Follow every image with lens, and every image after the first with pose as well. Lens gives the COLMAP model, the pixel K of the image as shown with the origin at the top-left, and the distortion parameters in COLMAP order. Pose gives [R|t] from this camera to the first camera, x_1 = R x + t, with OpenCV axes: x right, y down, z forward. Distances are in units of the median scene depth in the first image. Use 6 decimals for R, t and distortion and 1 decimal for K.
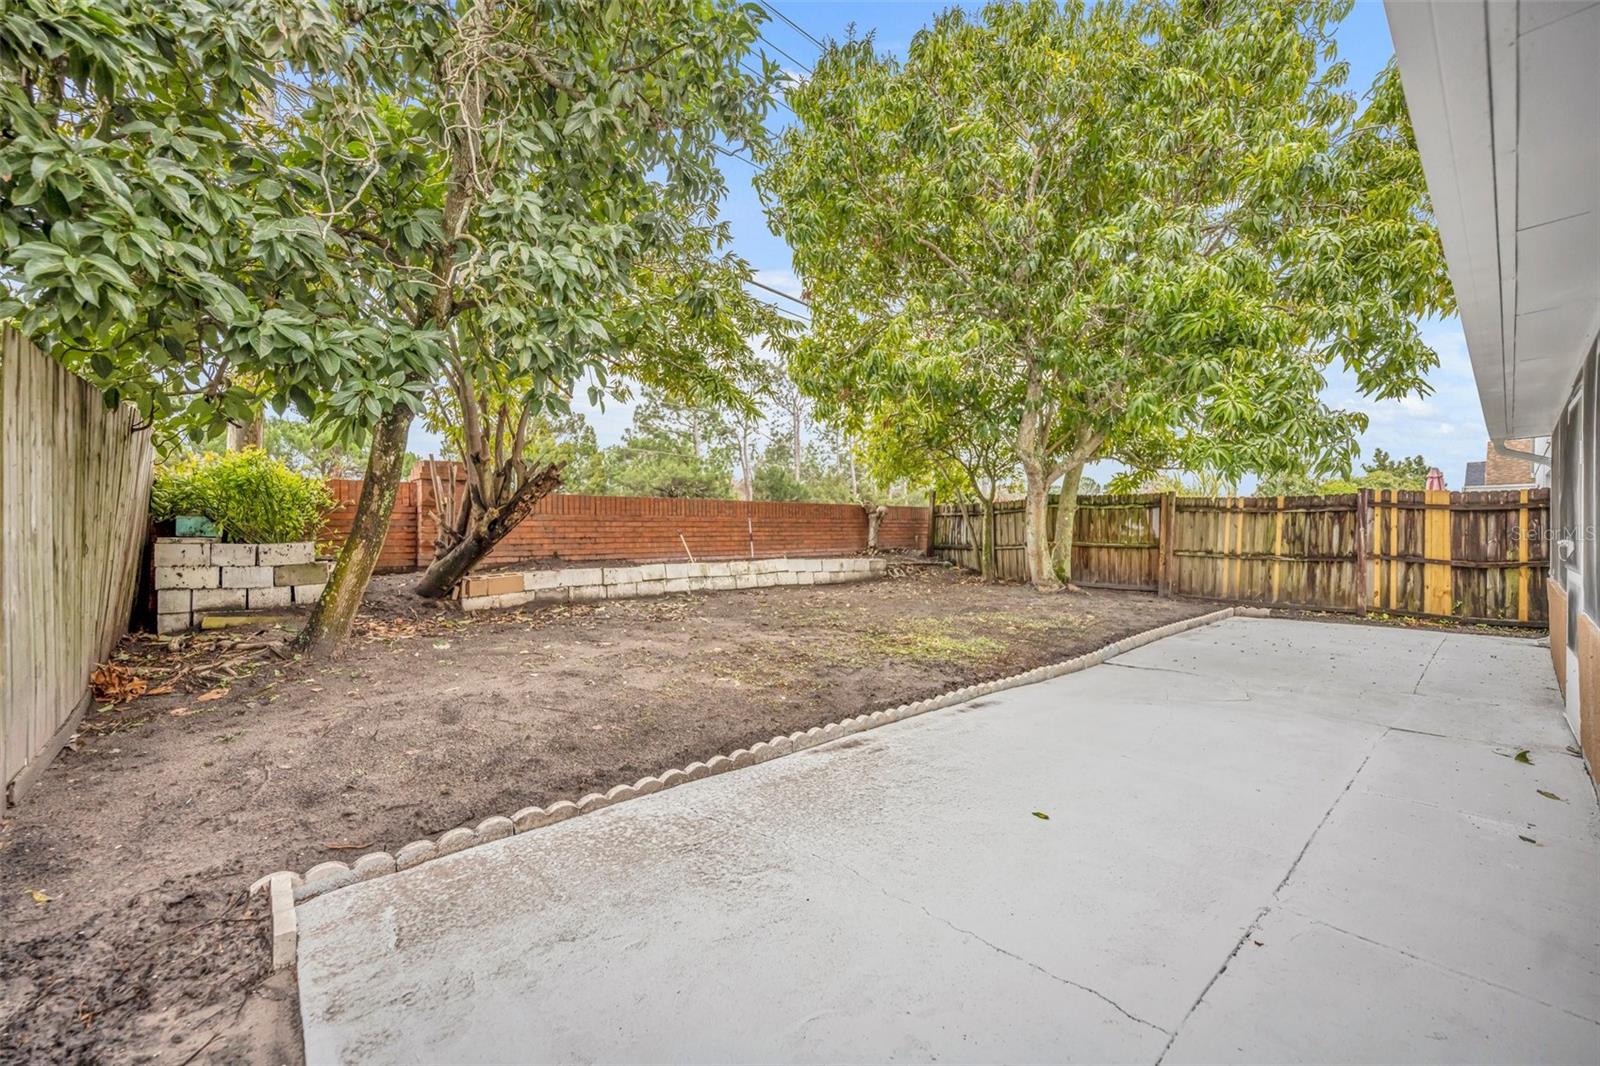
lens RADIAL K [[639.6, 0, 792.1], [0, 639.6, 531.5], [0, 0, 1]] dist [-0.008787, -0.000120]
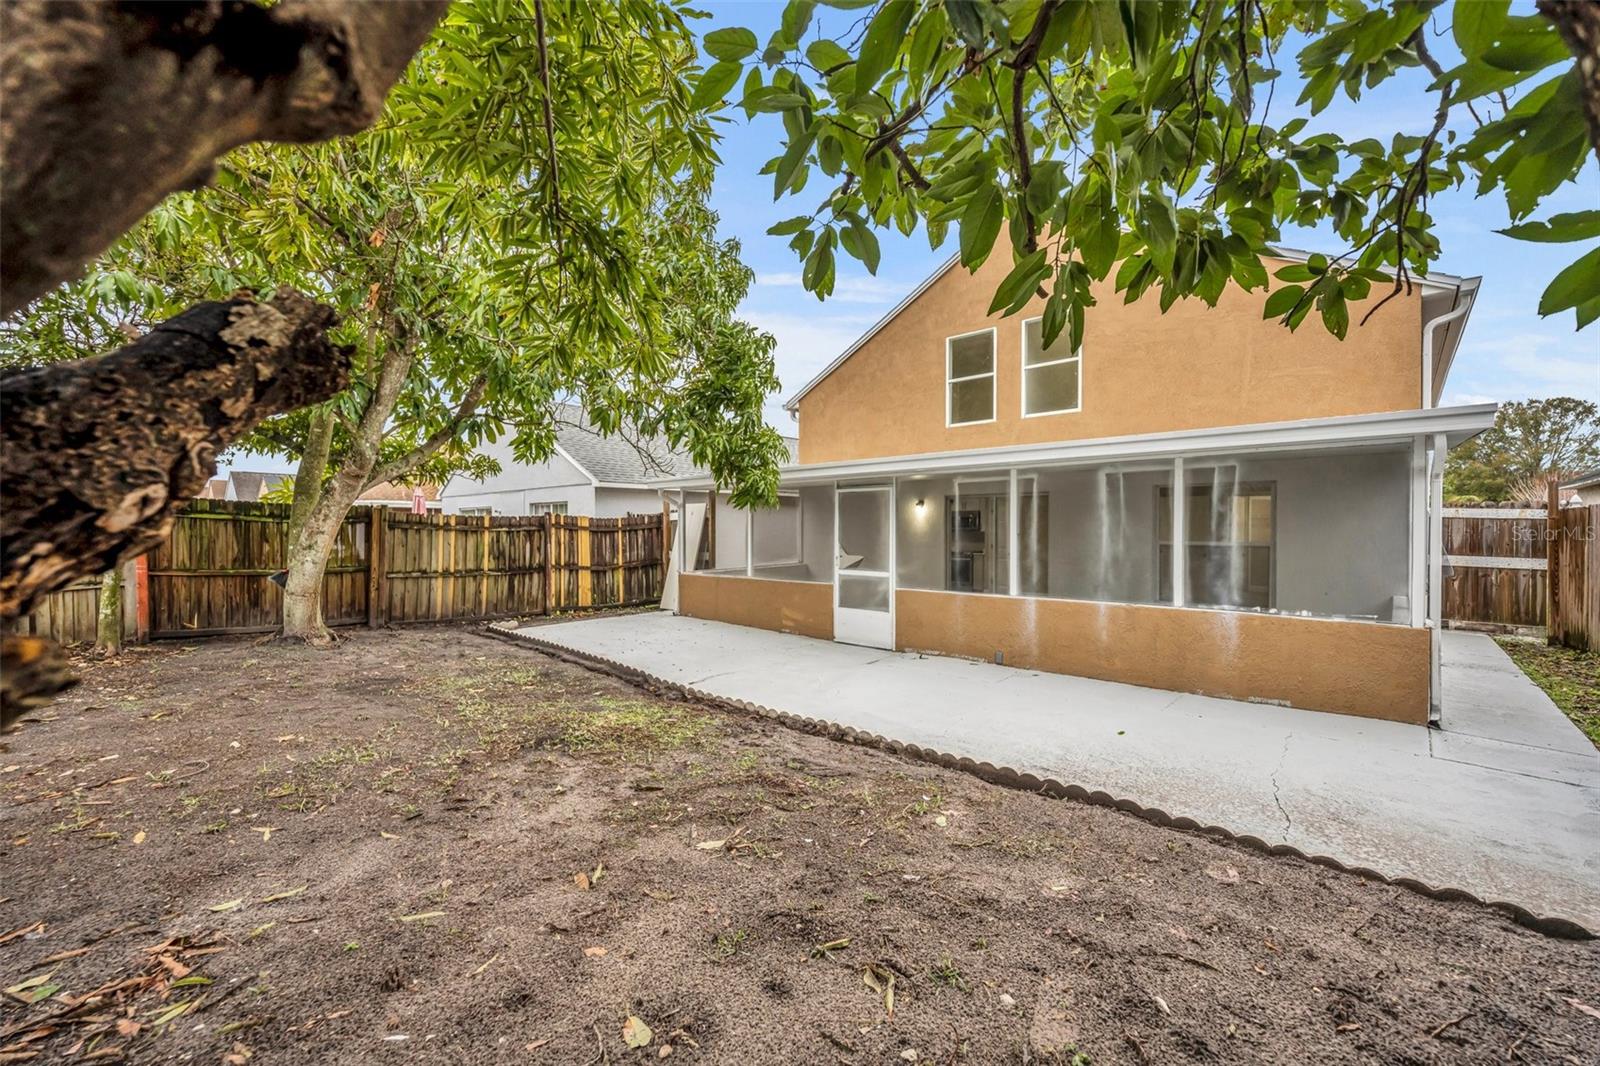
lens RADIAL K [[639.6, 0, 792.2], [0, 639.6, 530.5], [0, 0, 1]] dist [-0.008787, -0.000120]
pose [[-0.086458, -0.002444, 0.996253, -0.364468], [0.004403, 0.999986, 0.002835, -0.032071], [-0.996246, 0.004631, -0.086446, 0.594859]]
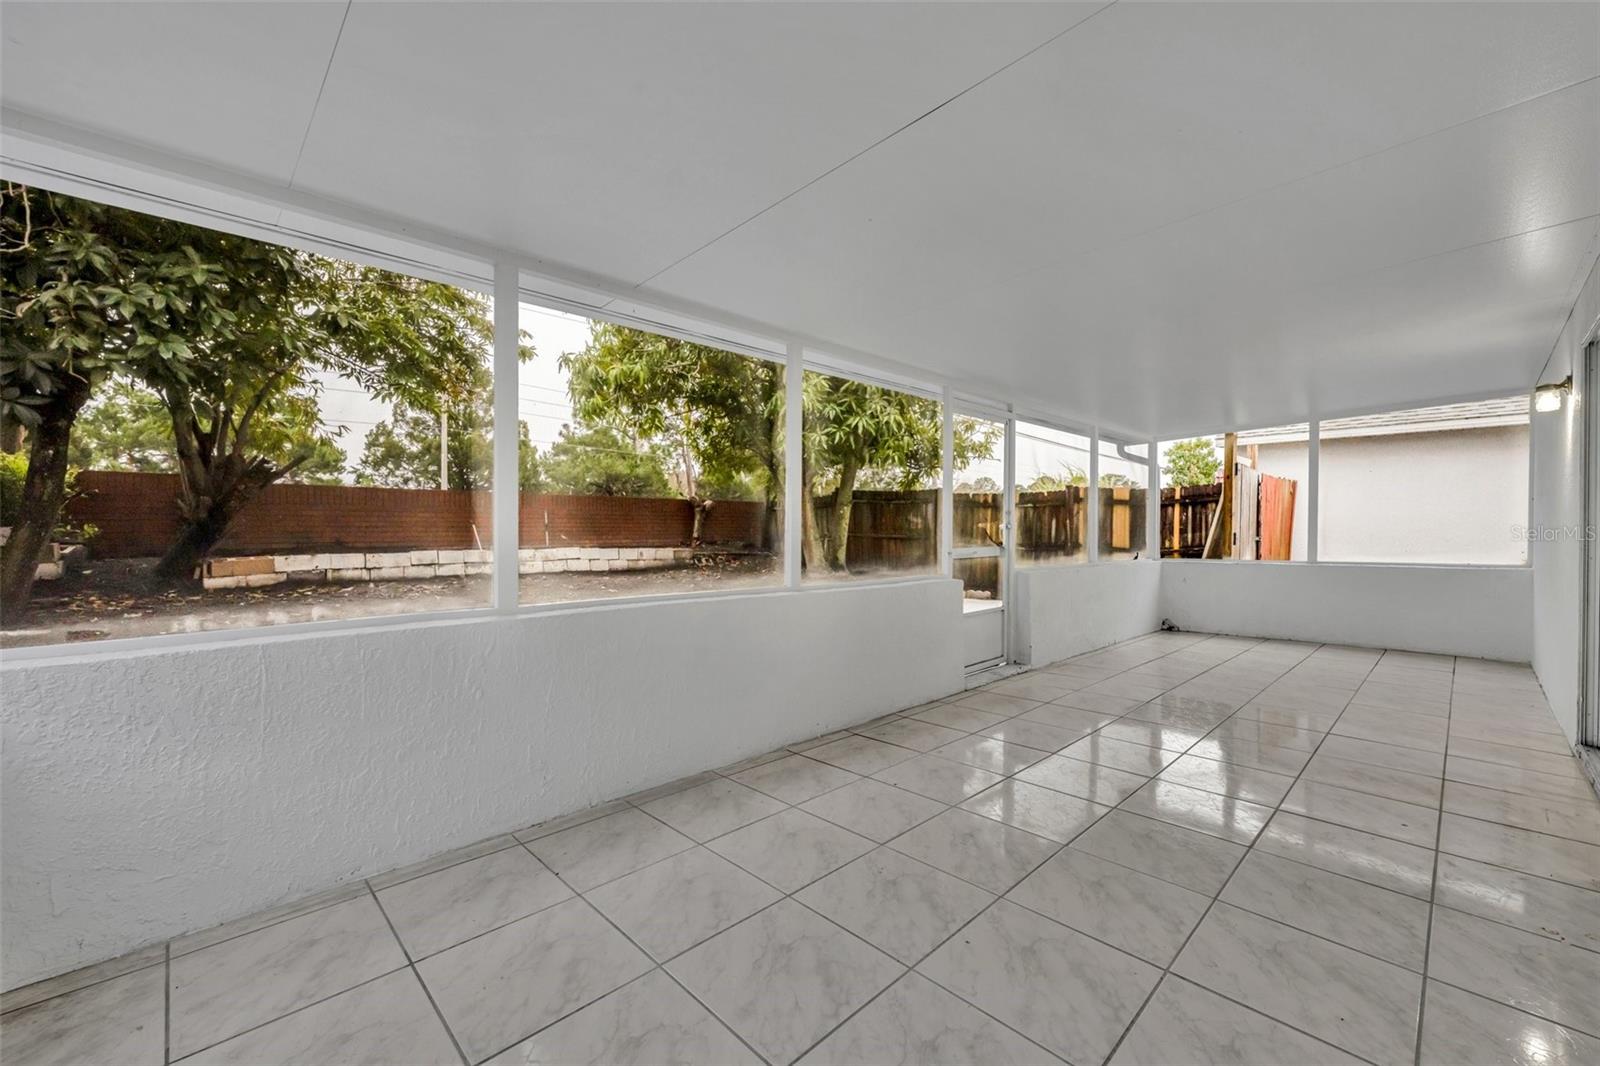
lens RADIAL K [[644.6, 0, 800.9], [0, 644.6, 526.3], [0, 0, 1]] dist [-0.000827, -0.000421]
pose [[0.998948, 0.003833, 0.045704, 0.343544], [-0.003613, 0.999981, -0.004896, 0.011658], [-0.045722, 0.004726, 0.998943, -0.125657]]
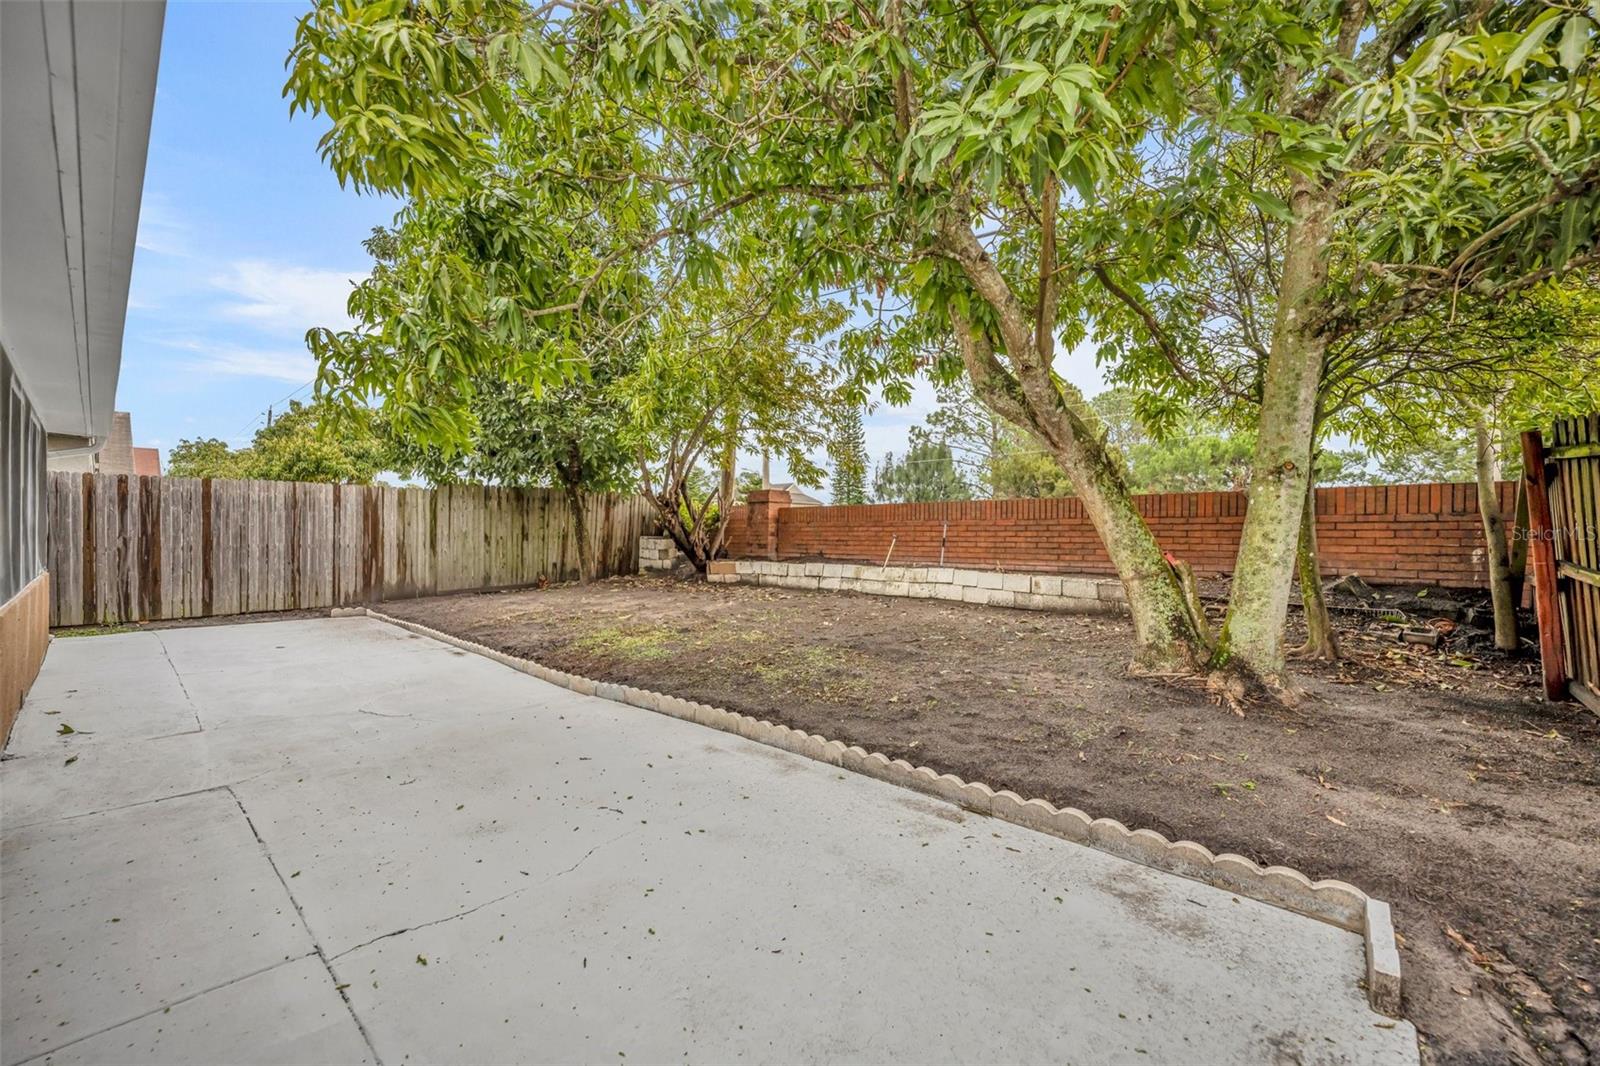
lens RADIAL K [[639.6, 0, 801.1], [0, 639.6, 542.0], [0, 0, 1]] dist [-0.008787, -0.000120]
pose [[0.111886, 0.010620, -0.993664, 0.859147], [-0.009243, 0.999911, 0.009646, 0.001405], [0.993678, 0.008105, 0.111974, 0.761488]]
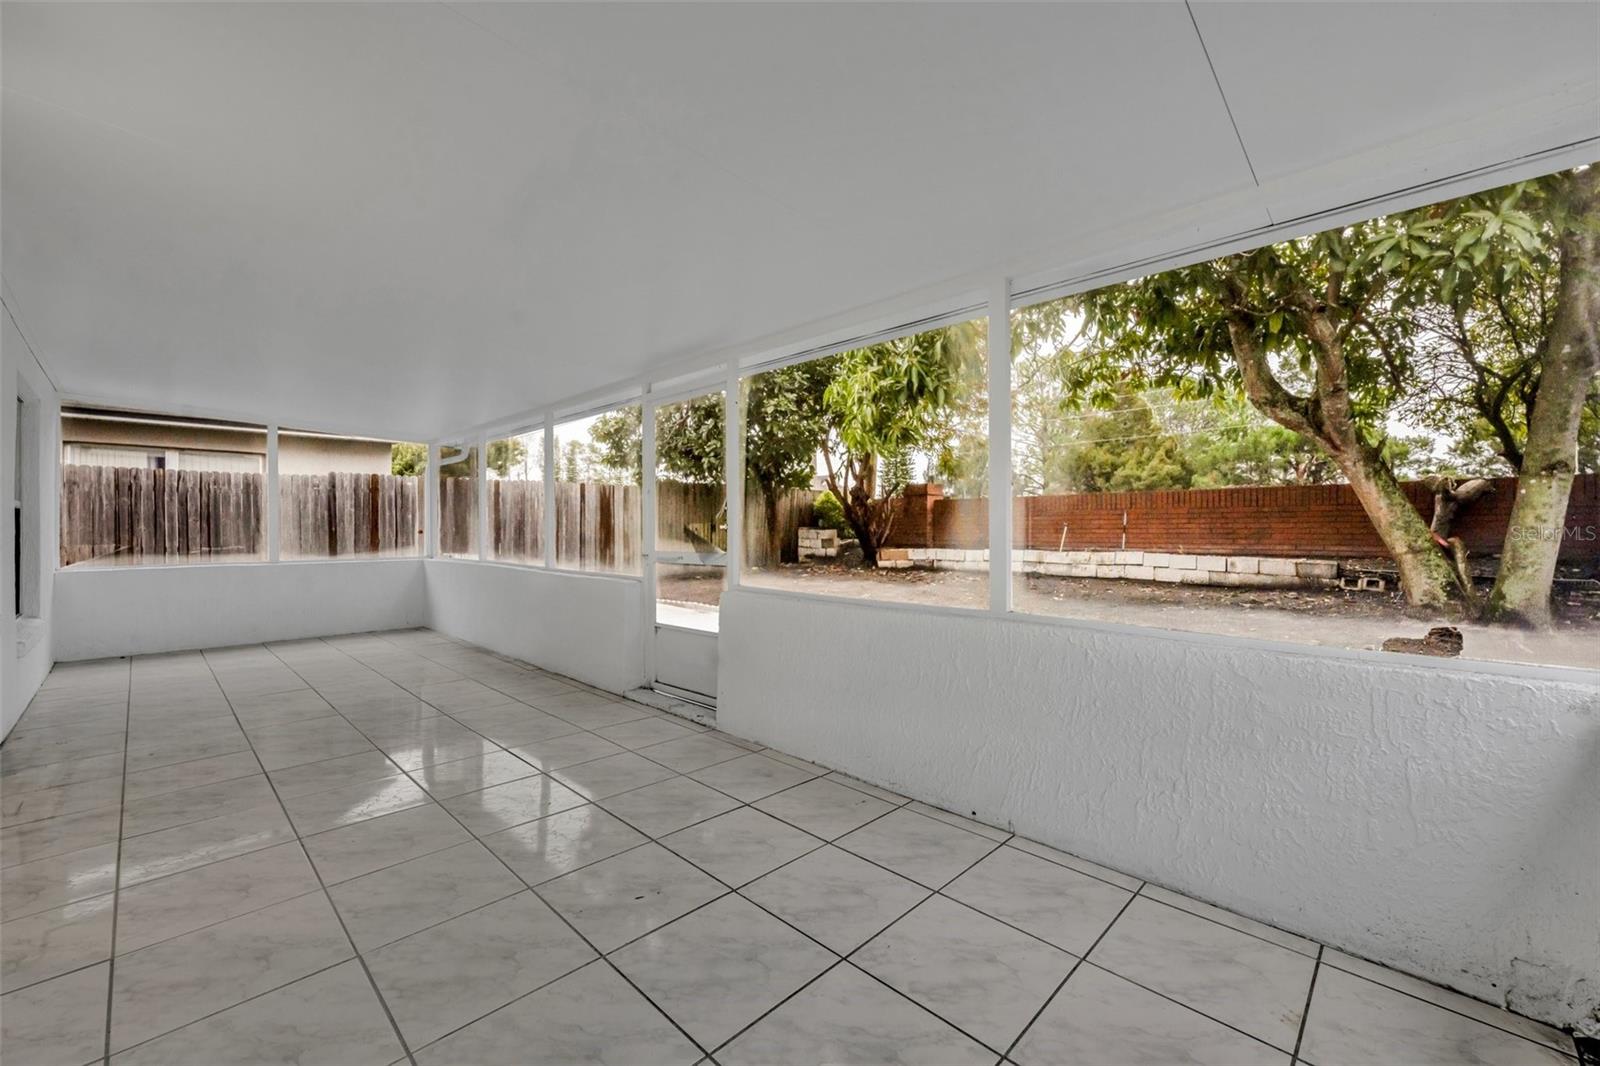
lens RADIAL K [[644.6, 0, 800.5], [0, 644.6, 530.8], [0, 0, 1]] dist [-0.000827, -0.000421]
pose [[0.082398, 0.004347, -0.996590, 0.970878], [-0.000260, 0.999991, 0.004340, 0.007584], [0.996599, -0.000098, 0.082398, 0.445536]]
